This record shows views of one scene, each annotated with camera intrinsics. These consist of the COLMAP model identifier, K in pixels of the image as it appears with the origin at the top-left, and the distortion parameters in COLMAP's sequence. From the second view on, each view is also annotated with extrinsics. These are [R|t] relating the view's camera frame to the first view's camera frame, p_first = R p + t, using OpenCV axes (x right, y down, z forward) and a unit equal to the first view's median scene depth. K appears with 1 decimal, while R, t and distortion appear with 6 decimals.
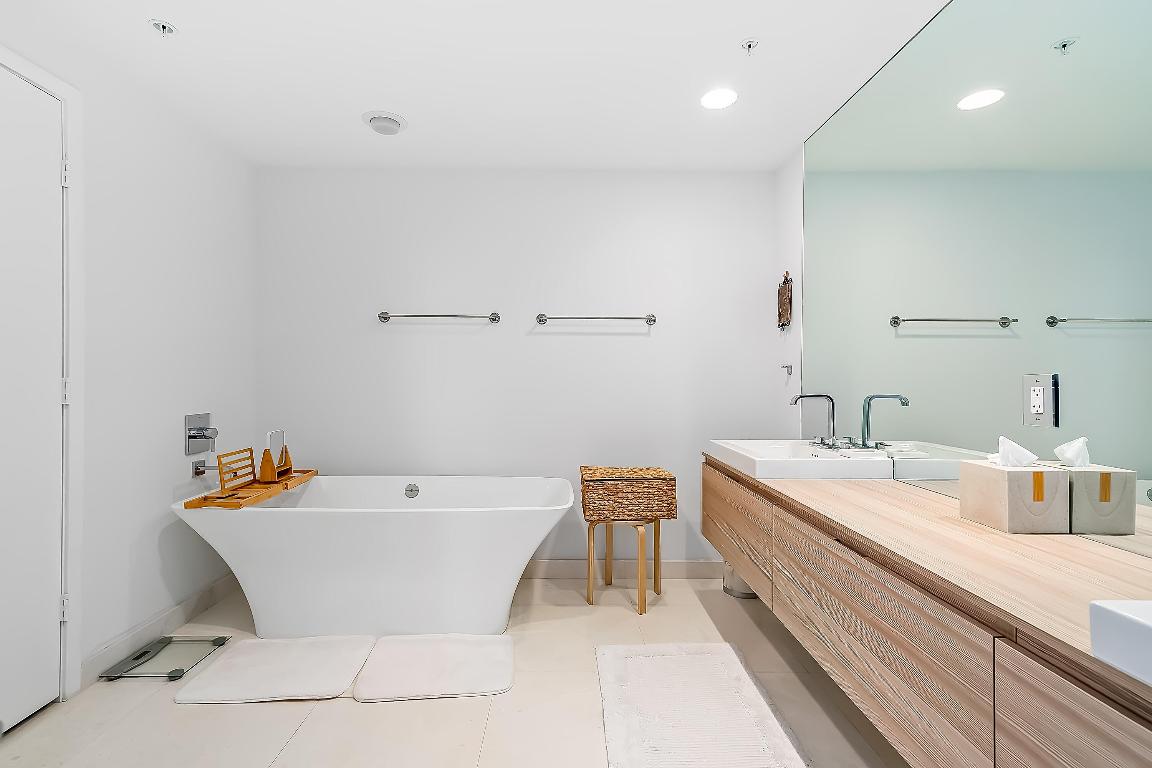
lens RADIAL K [[553.6, 0, 576.2], [0, 553.6, 383.2], [0, 0, 1]] dist [0.001615, 0.003297]
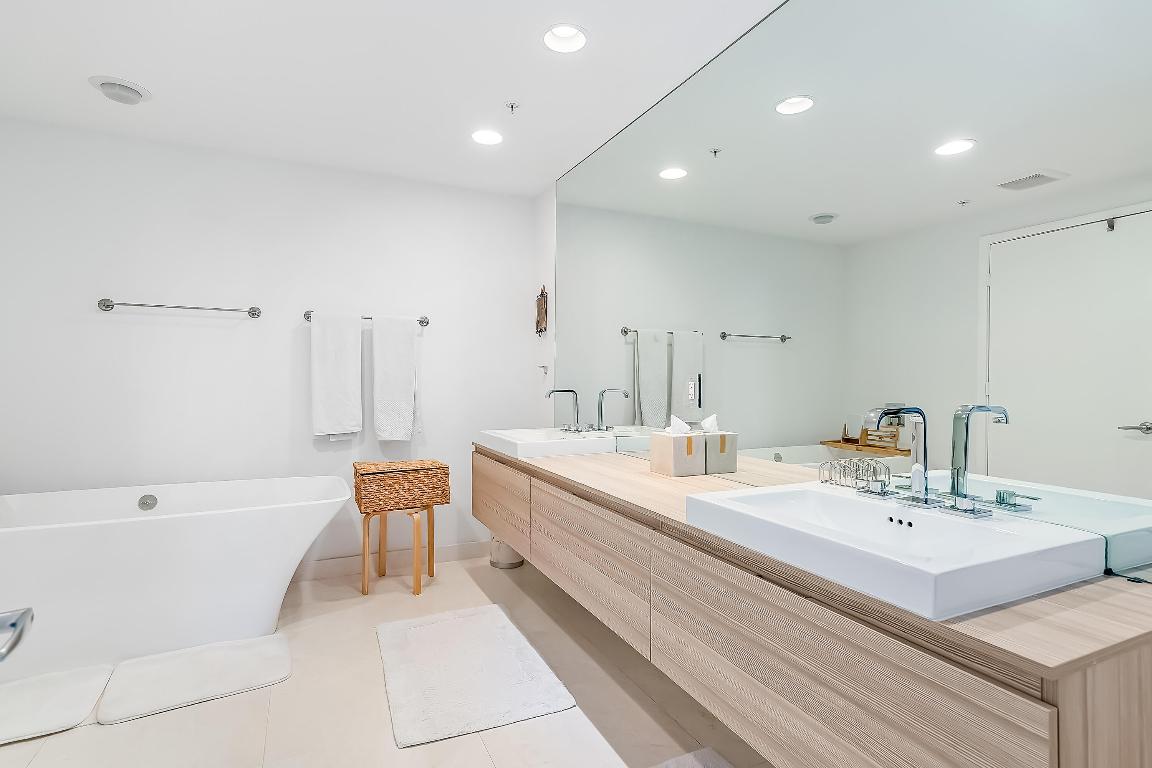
lens RADIAL K [[553.6, 0, 576.4], [0, 553.6, 382.6], [0, 0, 1]] dist [0.001615, 0.003297]
pose [[0.915048, -0.002230, 0.403340, -0.035941], [0.001690, 0.999997, 0.001694, 0.002367], [-0.403342, -0.000868, 0.915049, -0.124671]]
